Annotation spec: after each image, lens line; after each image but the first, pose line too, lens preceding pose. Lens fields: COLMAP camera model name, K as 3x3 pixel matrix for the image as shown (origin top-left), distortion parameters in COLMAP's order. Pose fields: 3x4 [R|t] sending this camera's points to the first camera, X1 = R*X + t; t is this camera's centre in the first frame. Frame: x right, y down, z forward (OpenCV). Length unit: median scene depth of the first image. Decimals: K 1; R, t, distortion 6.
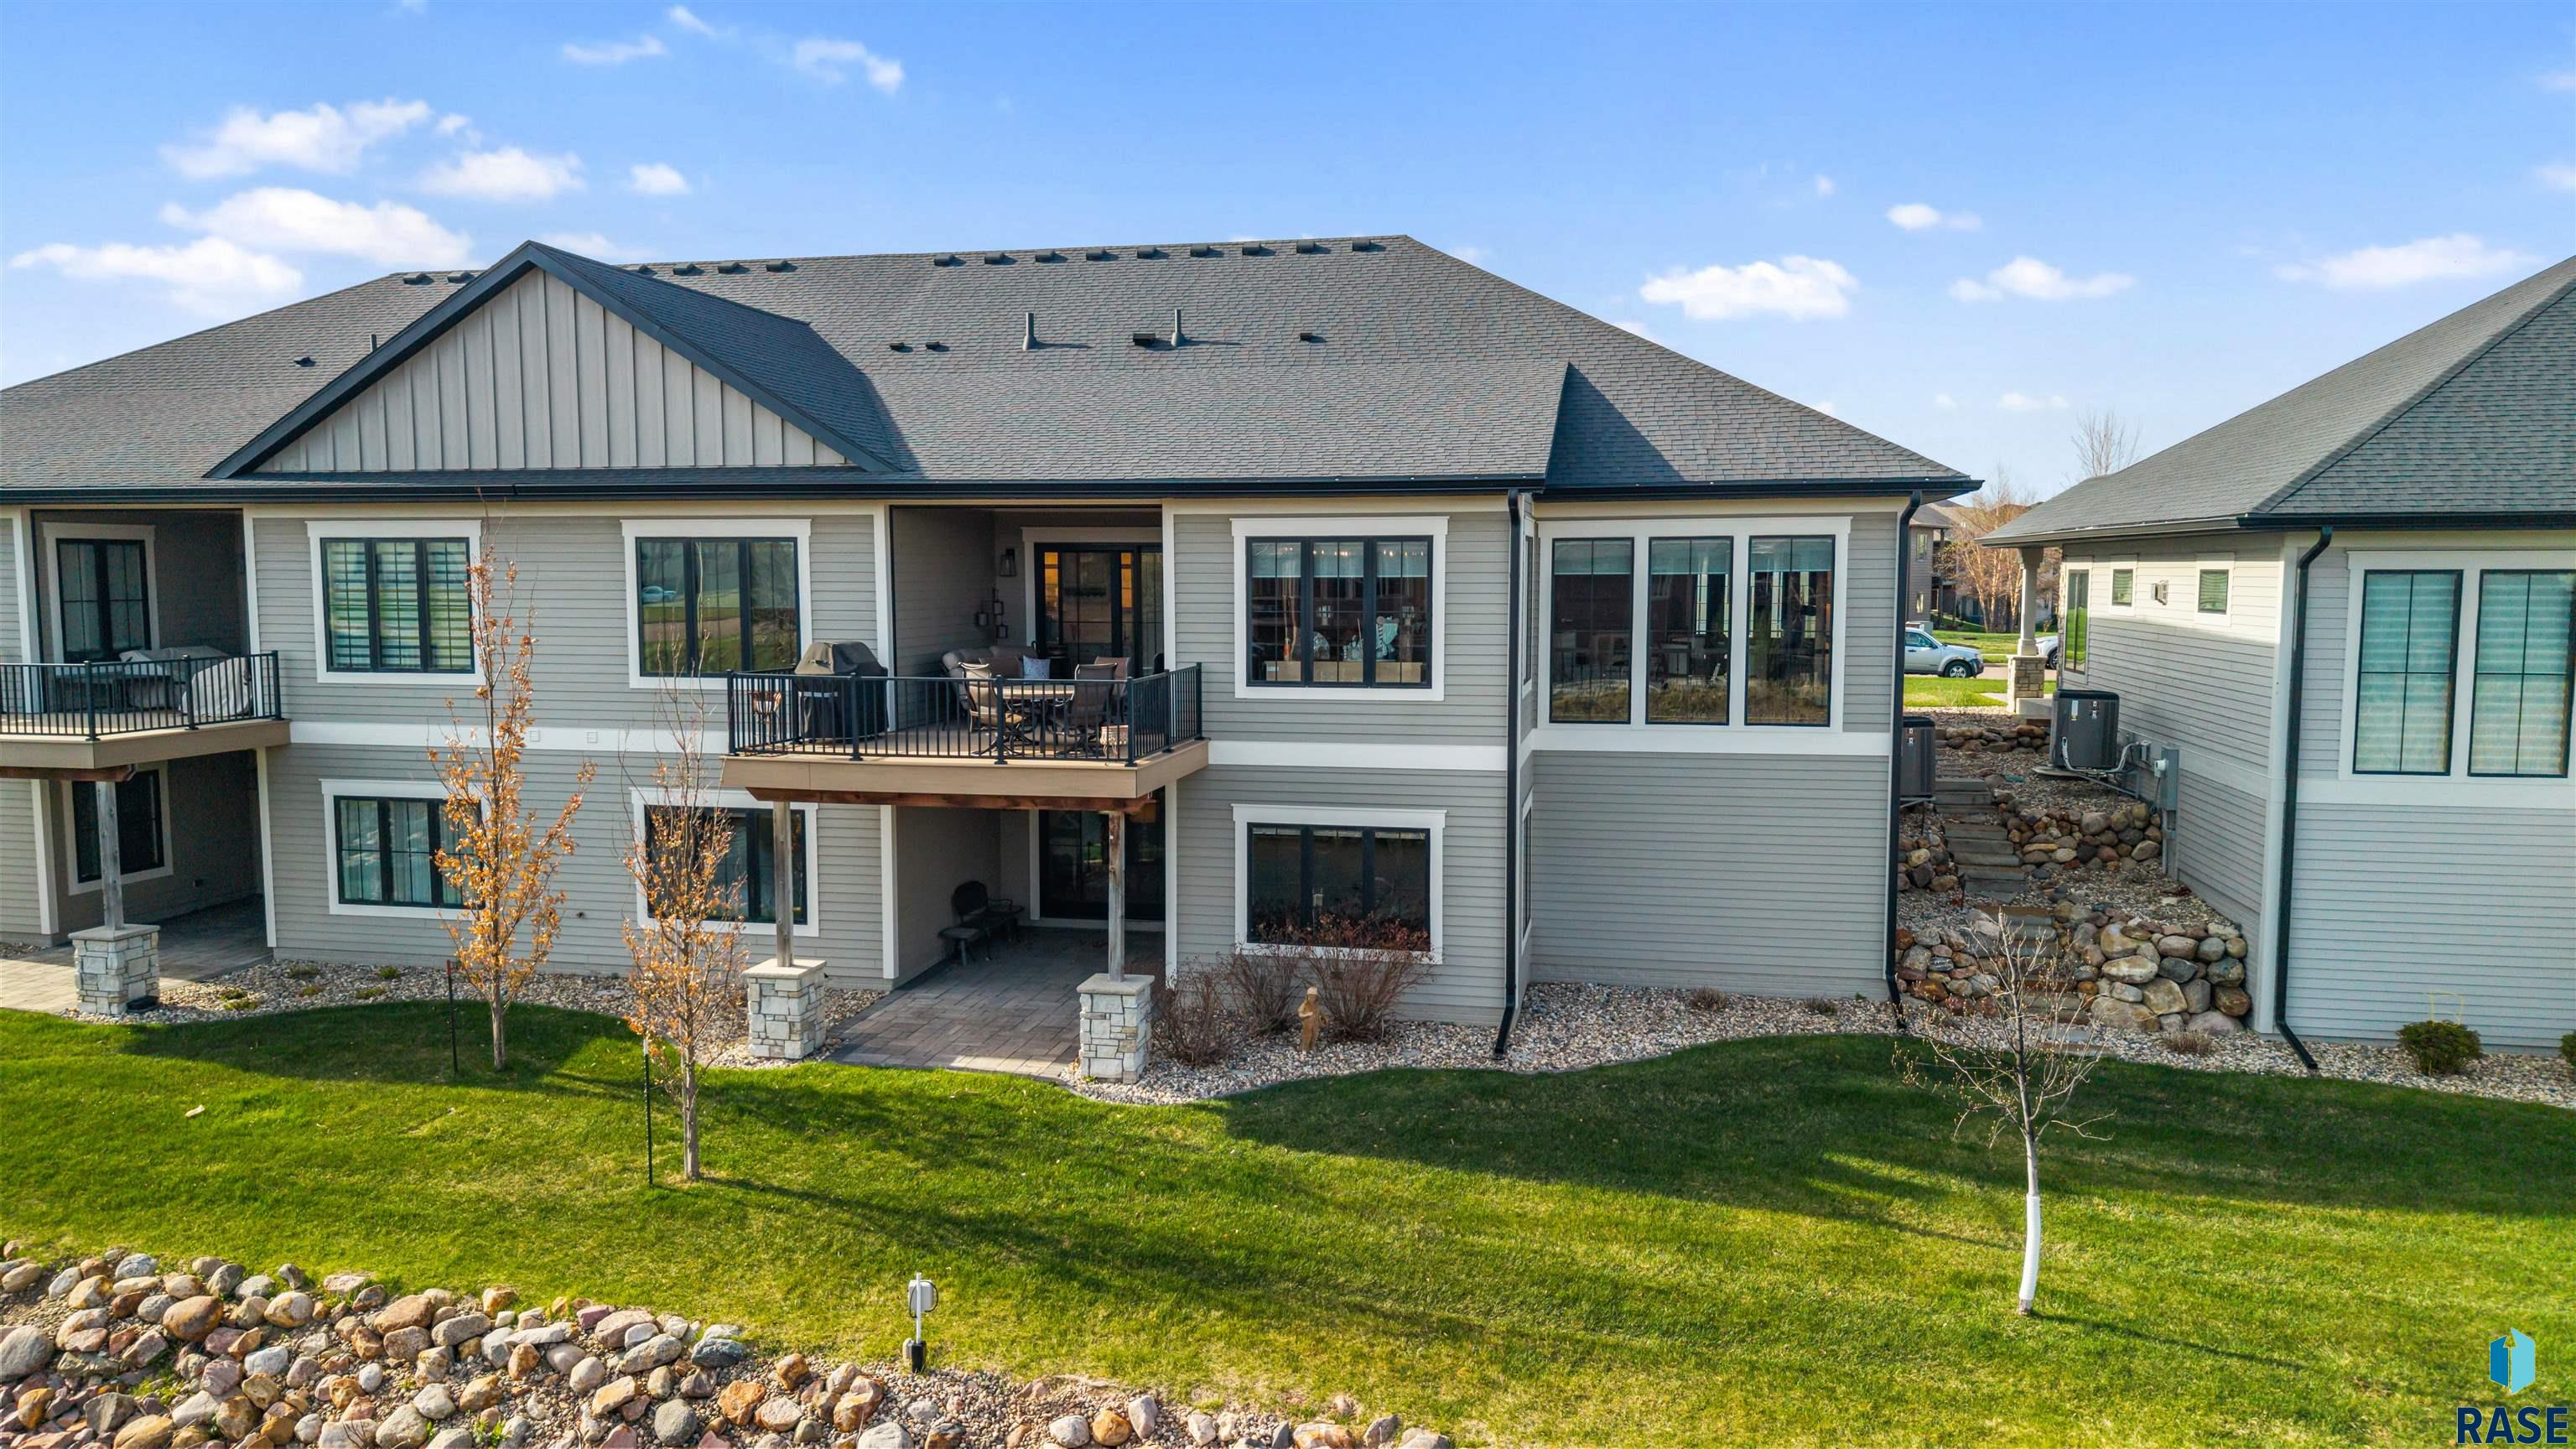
lens RADIAL K [[1696.6, 0, 1286.5], [0, 1696.6, 734.3], [0, 0, 1]] dist [0.003728, 0.001394]
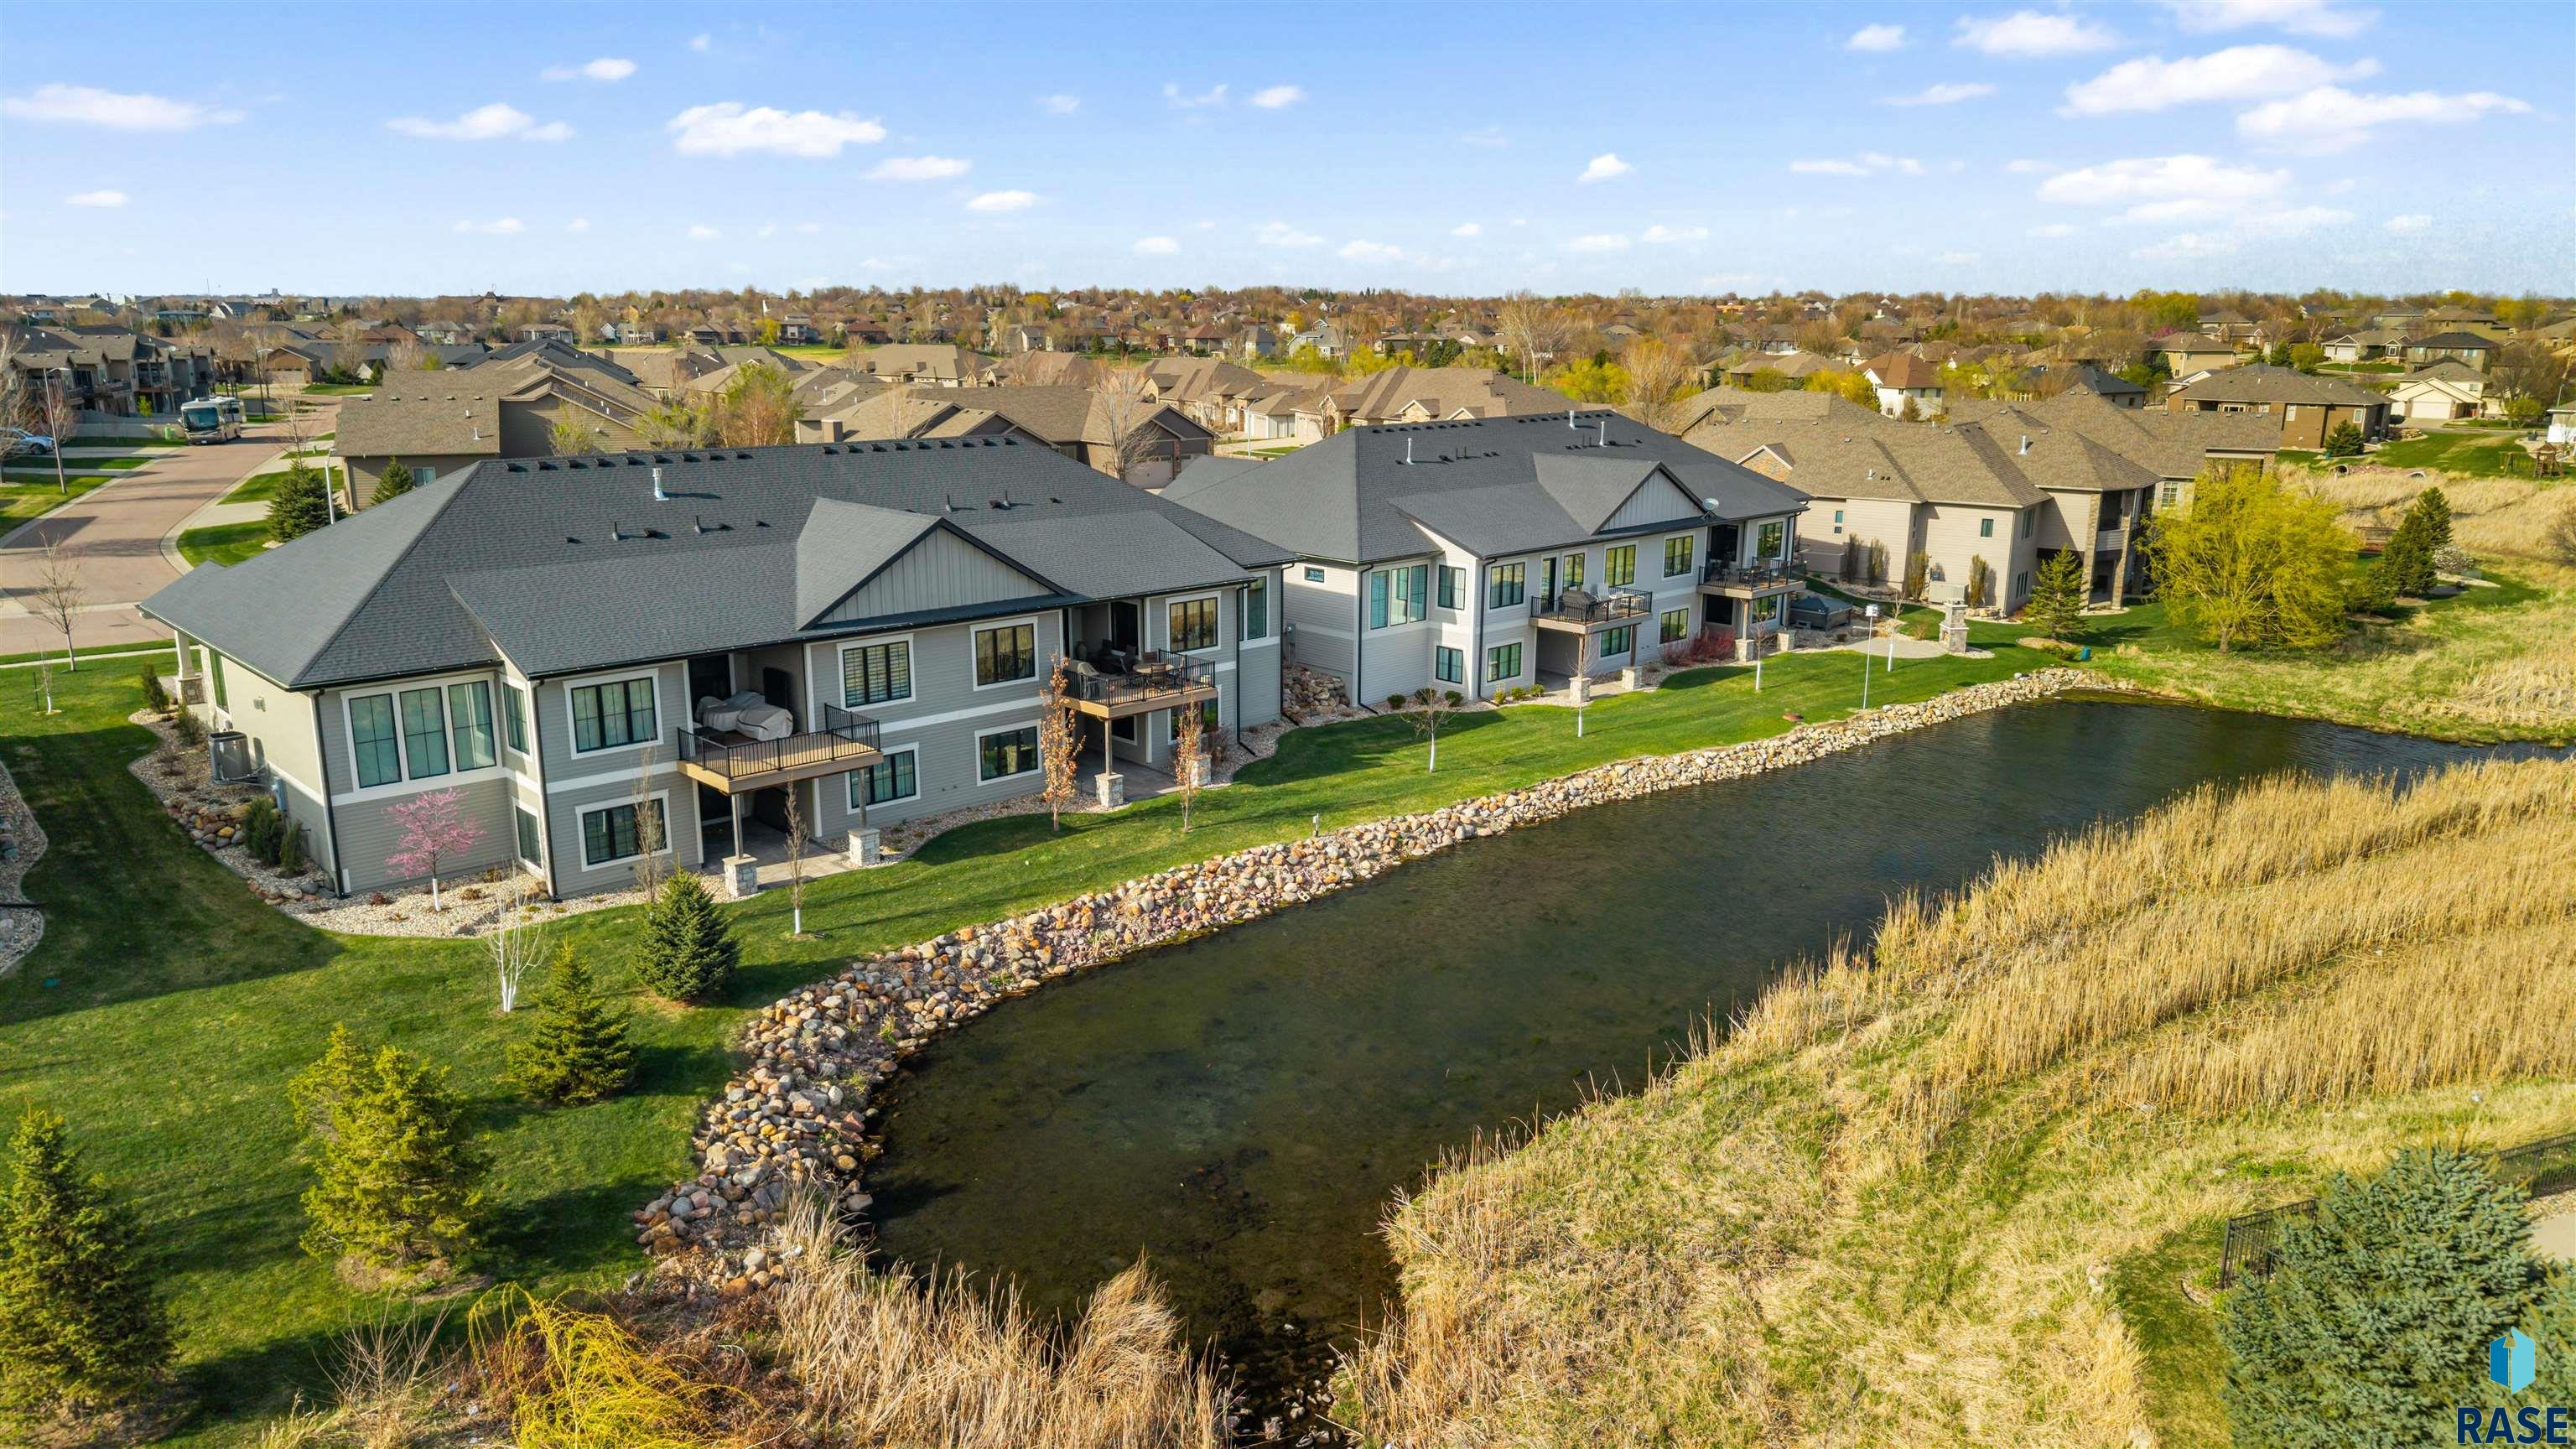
lens RADIAL K [[1696.6, 0, 1288.5], [0, 1696.6, 725.1], [0, 0, 1]] dist [0.003728, 0.001394]
pose [[0.549658, -0.189340, 0.813650, -2.484069], [0.067435, 0.980854, 0.182694, -0.460088], [-0.832663, -0.045550, 0.551903, -0.855050]]
